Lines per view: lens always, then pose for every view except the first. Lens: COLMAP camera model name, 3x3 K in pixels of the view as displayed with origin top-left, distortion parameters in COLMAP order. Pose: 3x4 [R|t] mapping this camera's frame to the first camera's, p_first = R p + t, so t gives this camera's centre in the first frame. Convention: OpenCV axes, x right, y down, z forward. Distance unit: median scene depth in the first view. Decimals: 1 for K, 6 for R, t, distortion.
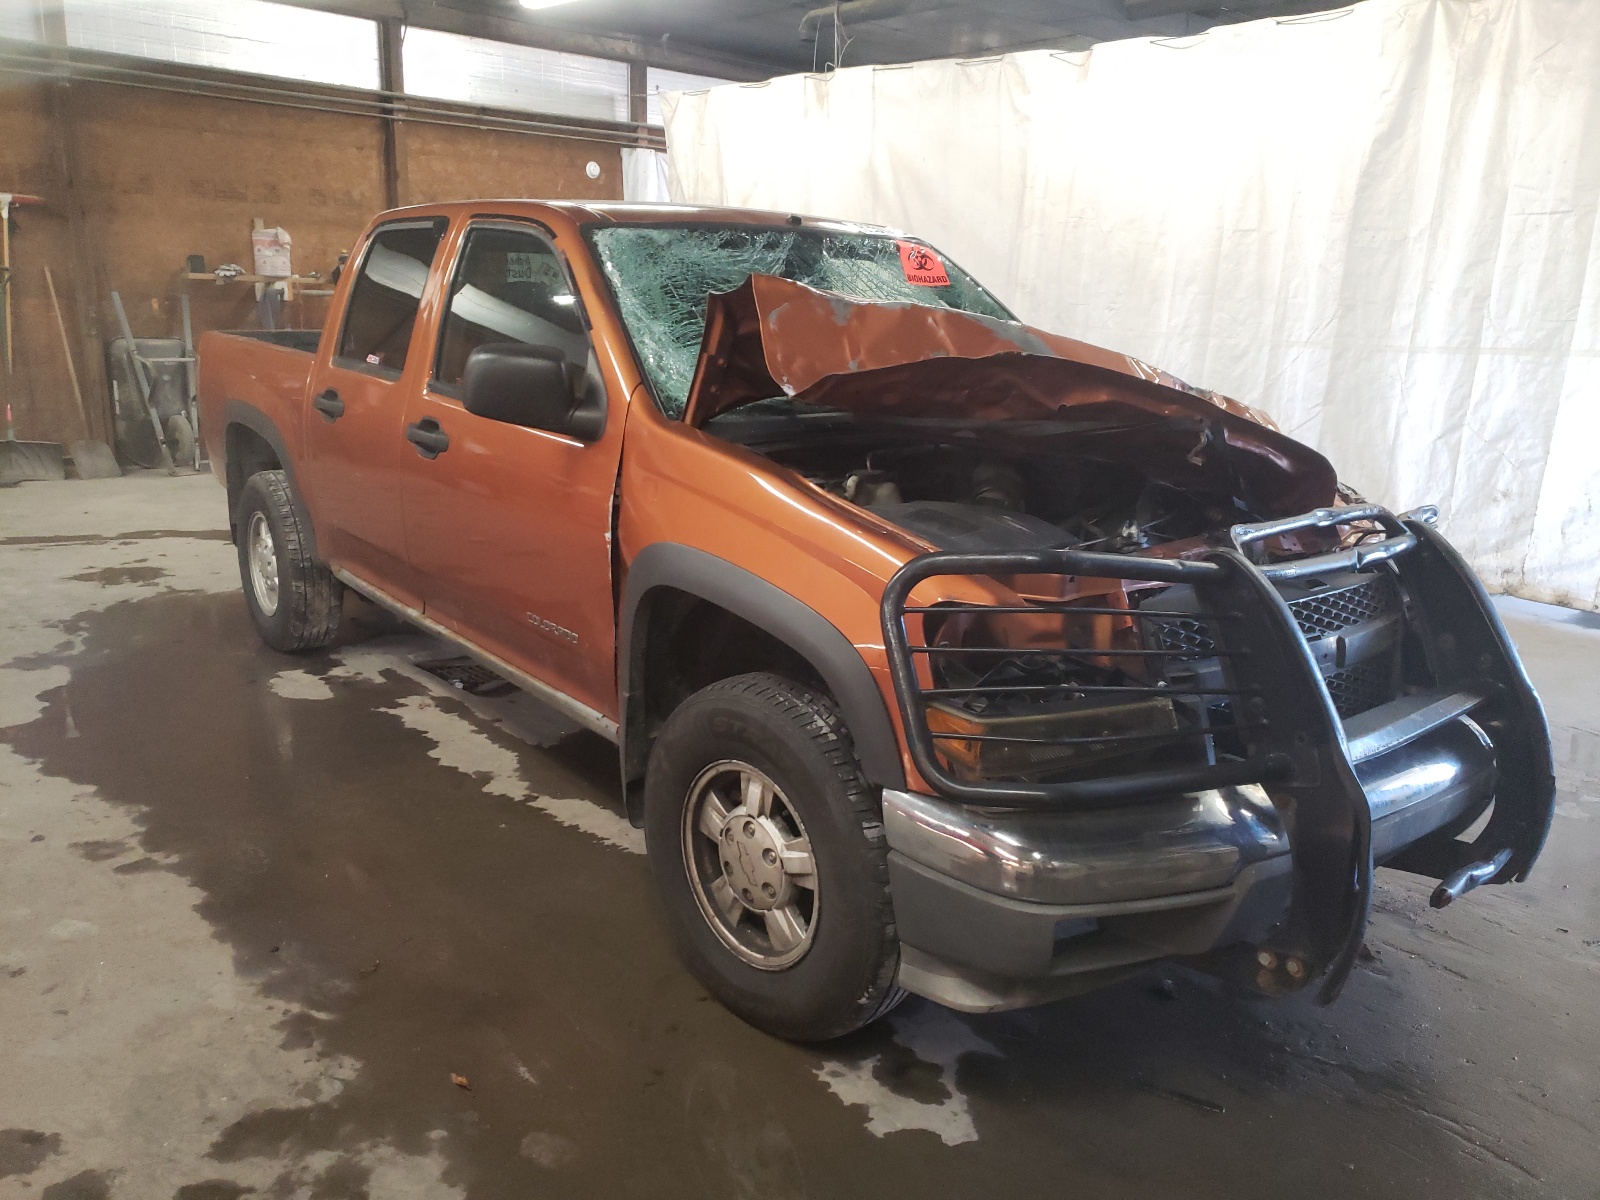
lens RADIAL K [[1242.9, 0, 800.0], [0, 1242.9, 600.0], [0, 0, 1]] dist [0.004077, 0.010716]
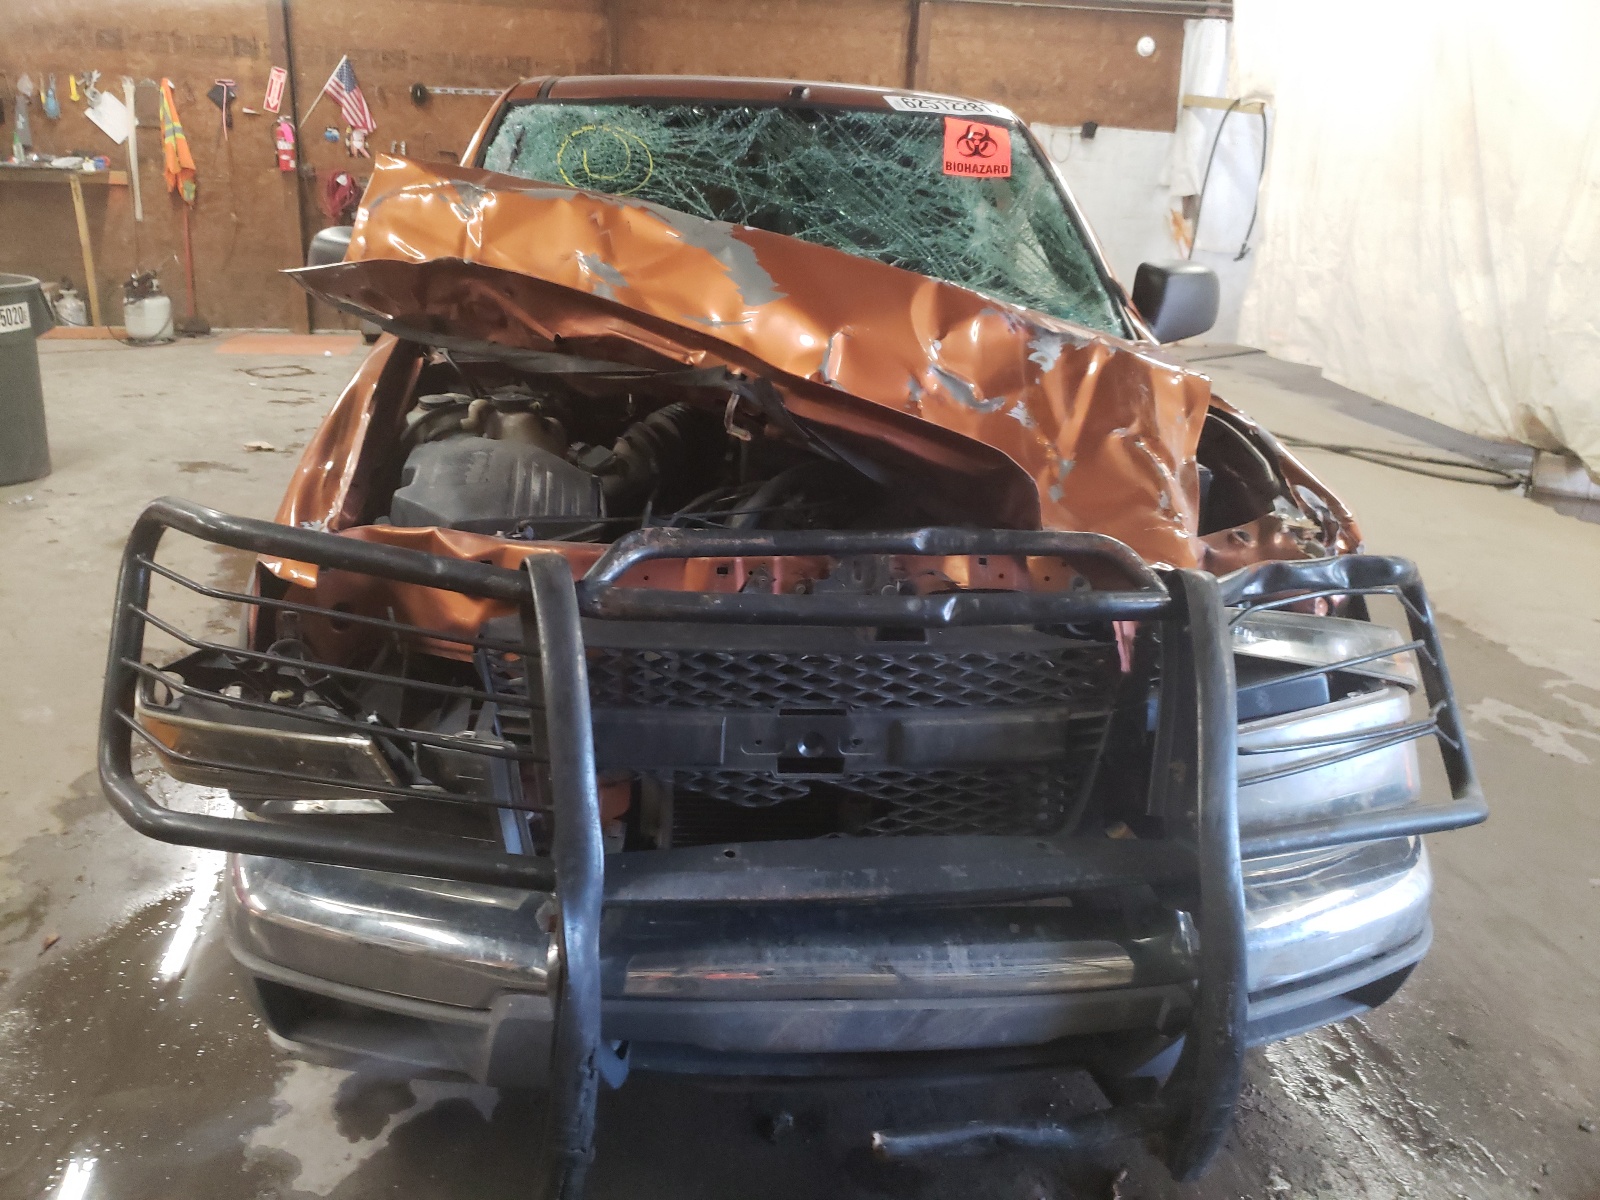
lens RADIAL K [[1242.9, 0, 800.0], [0, 1242.9, 600.0], [0, 0, 1]] dist [0.004077, 0.010716]
pose [[0.845701, 0.188198, -0.499371, 0.449282], [-0.148040, 0.981761, 0.119285, -0.067652], [0.512712, -0.026953, 0.858137, 0.260771]]
